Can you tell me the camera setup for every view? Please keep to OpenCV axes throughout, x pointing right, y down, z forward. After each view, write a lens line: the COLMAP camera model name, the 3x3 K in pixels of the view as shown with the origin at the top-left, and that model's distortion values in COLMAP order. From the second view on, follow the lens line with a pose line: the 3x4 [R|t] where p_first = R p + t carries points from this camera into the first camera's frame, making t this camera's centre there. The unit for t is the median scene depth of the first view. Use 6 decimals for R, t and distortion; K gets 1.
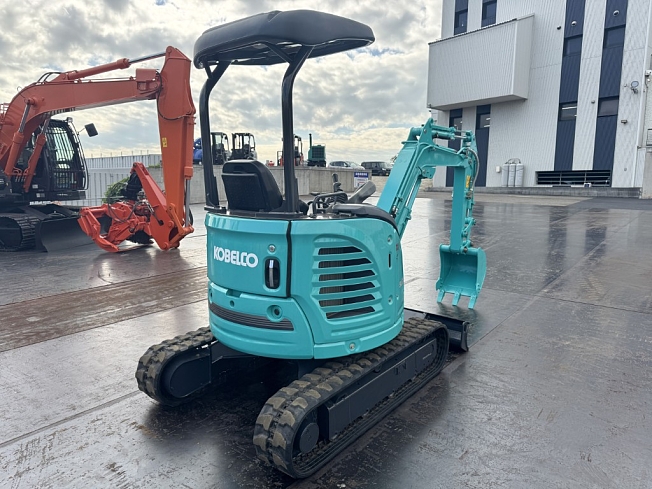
lens RADIAL K [[462.3, 0, 329.1], [0, 462.3, 243.7], [0, 0, 1]] dist [0.075172, -0.089935]
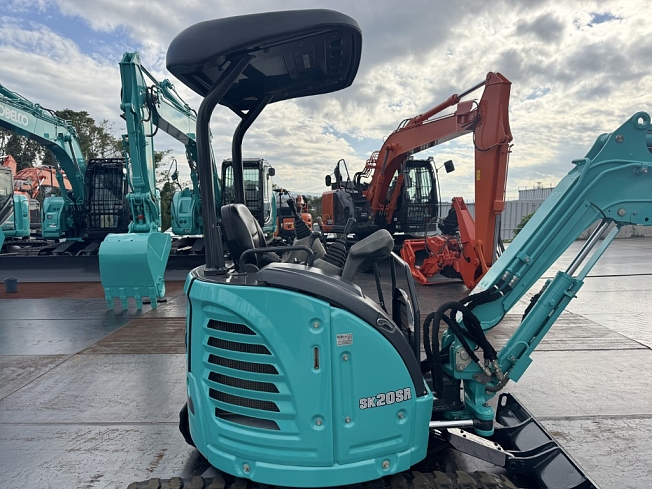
lens RADIAL K [[462.3, 0, 329.1], [0, 462.3, 243.7], [0, 0, 1]] dist [0.075172, -0.089935]
pose [[0.596568, 0.057601, -0.800493, 0.230312], [-0.105576, 0.994386, -0.007127, -0.042496], [0.795588, 0.088765, 0.599300, 0.219727]]
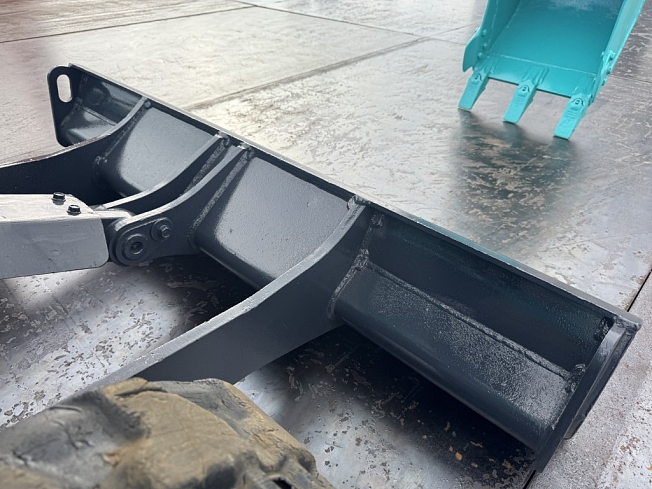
lens RADIAL K [[462.3, 0, 329.1], [0, 462.3, 243.7], [0, 0, 1]] dist [0.075172, -0.089935]
pose [[0.996113, 0.068885, -0.054893, 0.108992], [-0.036854, 0.891981, 0.450569, 0.042751], [0.080001, -0.446795, 0.891052, 0.431023]]
